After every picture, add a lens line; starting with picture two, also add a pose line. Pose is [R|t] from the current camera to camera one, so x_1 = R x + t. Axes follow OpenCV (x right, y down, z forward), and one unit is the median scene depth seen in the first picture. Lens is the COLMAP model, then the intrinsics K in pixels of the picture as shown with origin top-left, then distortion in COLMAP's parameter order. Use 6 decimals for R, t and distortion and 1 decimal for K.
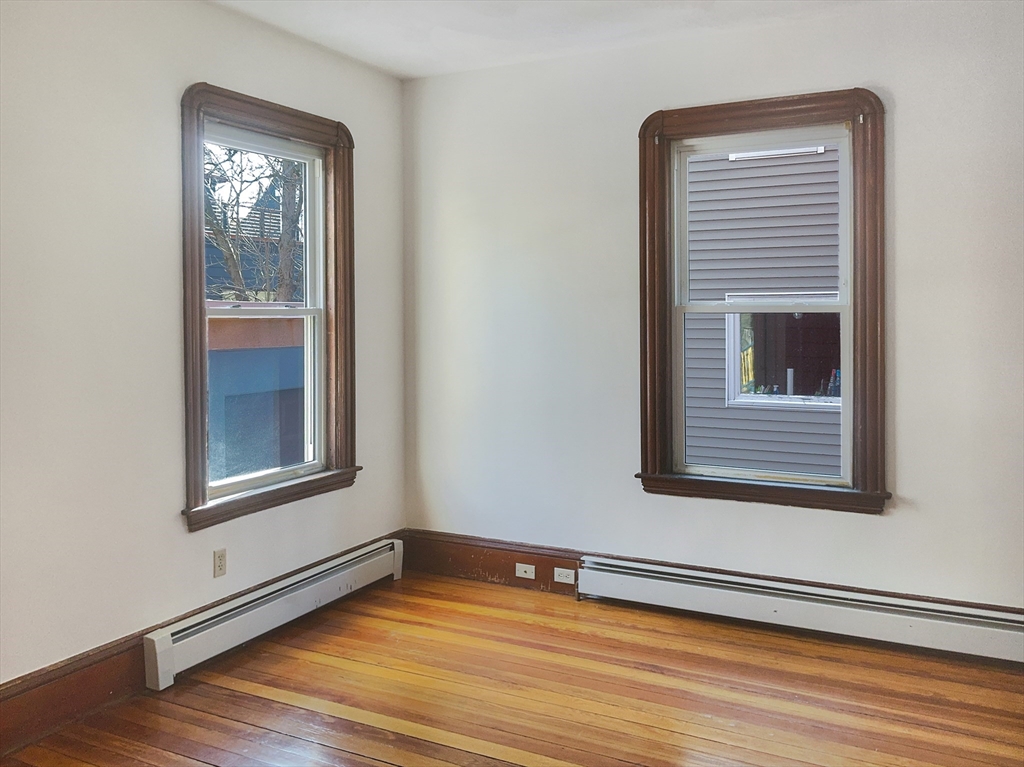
lens RADIAL K [[905.4, 0, 512.0], [0, 905.4, 383.5], [0, 0, 1]] dist [0.053890, -0.165163]
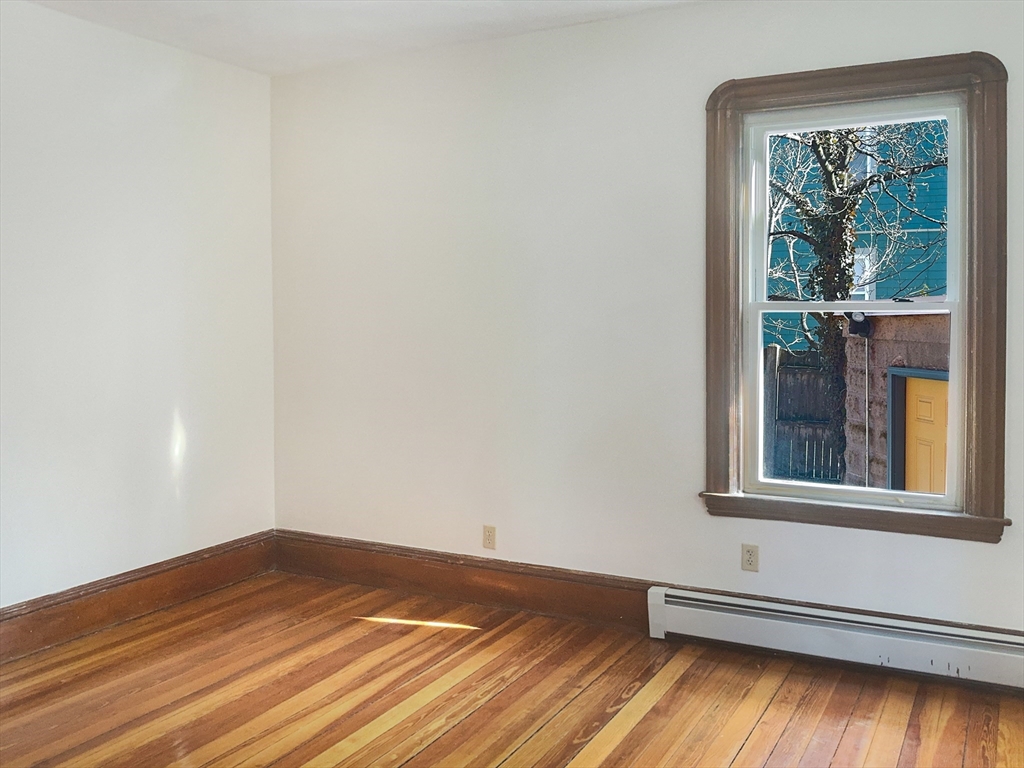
lens RADIAL K [[905.4, 0, 512.0], [0, 905.4, 384.0], [0, 0, 1]] dist [0.053890, -0.165163]
pose [[-0.014884, 0.093532, -0.995505, 0.683614], [-0.070015, 0.993074, 0.094350, -0.070329], [0.997435, 0.071105, -0.008232, 0.763996]]
